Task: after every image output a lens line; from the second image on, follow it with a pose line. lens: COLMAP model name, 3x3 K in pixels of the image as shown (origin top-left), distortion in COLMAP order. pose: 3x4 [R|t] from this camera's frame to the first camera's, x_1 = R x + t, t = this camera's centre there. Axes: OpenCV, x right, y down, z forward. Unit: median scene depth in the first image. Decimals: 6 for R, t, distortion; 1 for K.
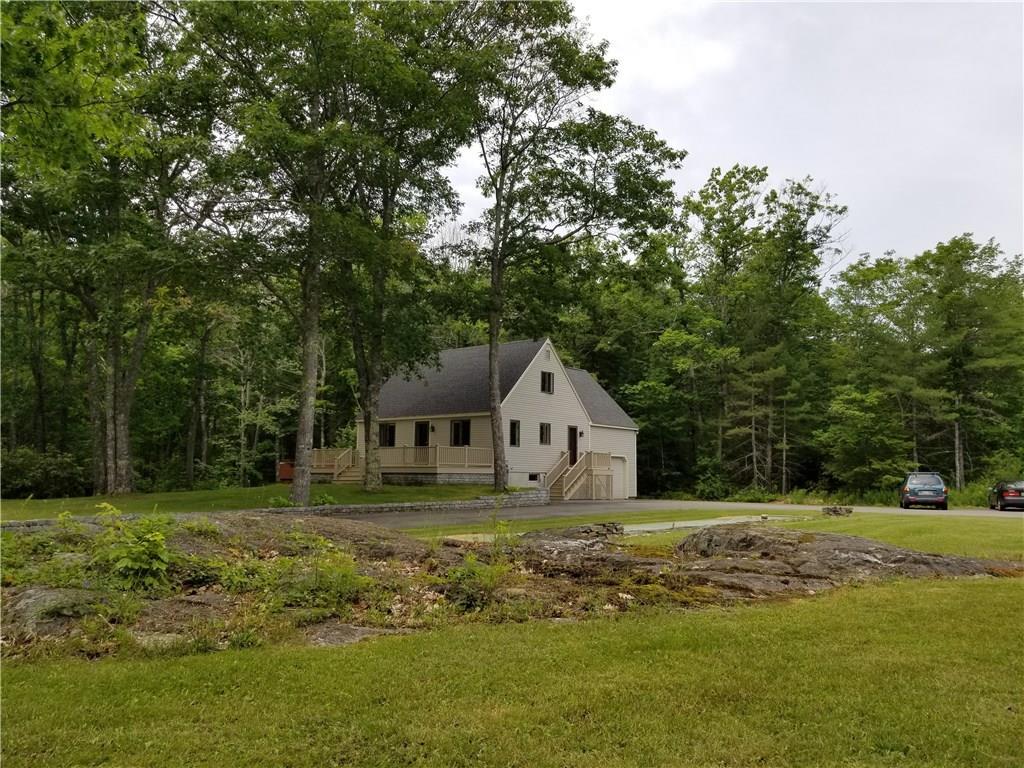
lens RADIAL K [[793.7, 0, 504.3], [0, 793.7, 385.9], [0, 0, 1]] dist [0.060621, -0.095994]
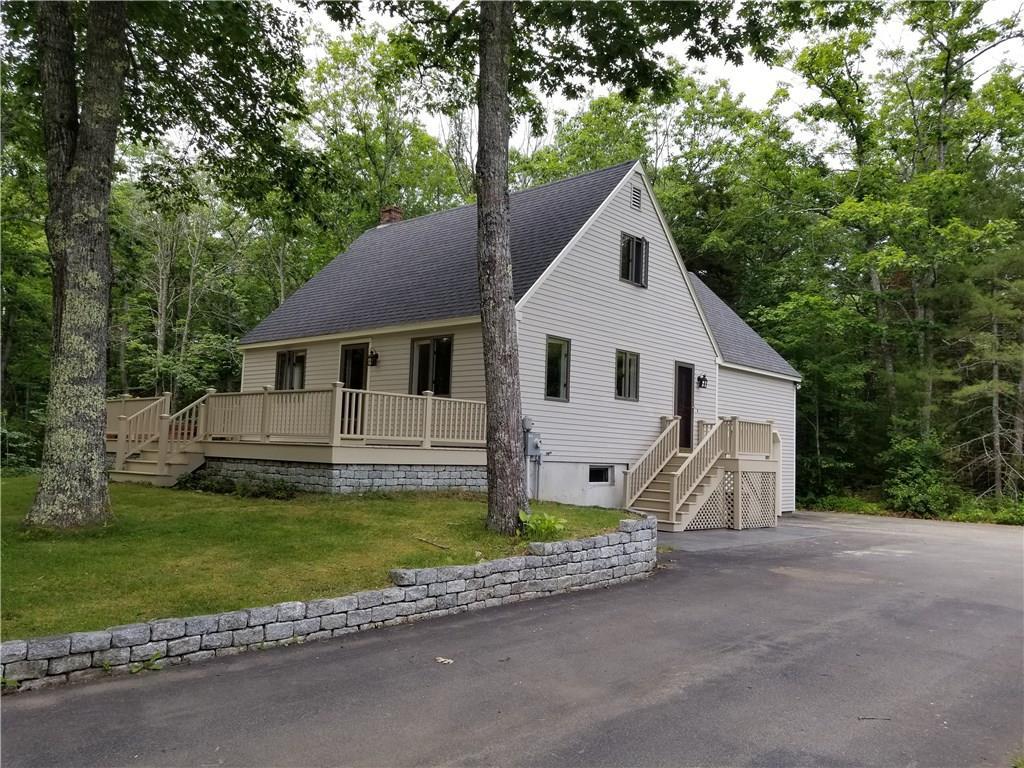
lens RADIAL K [[793.7, 0, 504.3], [0, 793.7, 385.9], [0, 0, 1]] dist [0.060621, -0.095994]
pose [[0.997954, 0.018602, -0.061175, 0.010069], [-0.016786, 0.999407, 0.030056, 0.052773], [0.061698, -0.028968, 0.997674, 0.542723]]
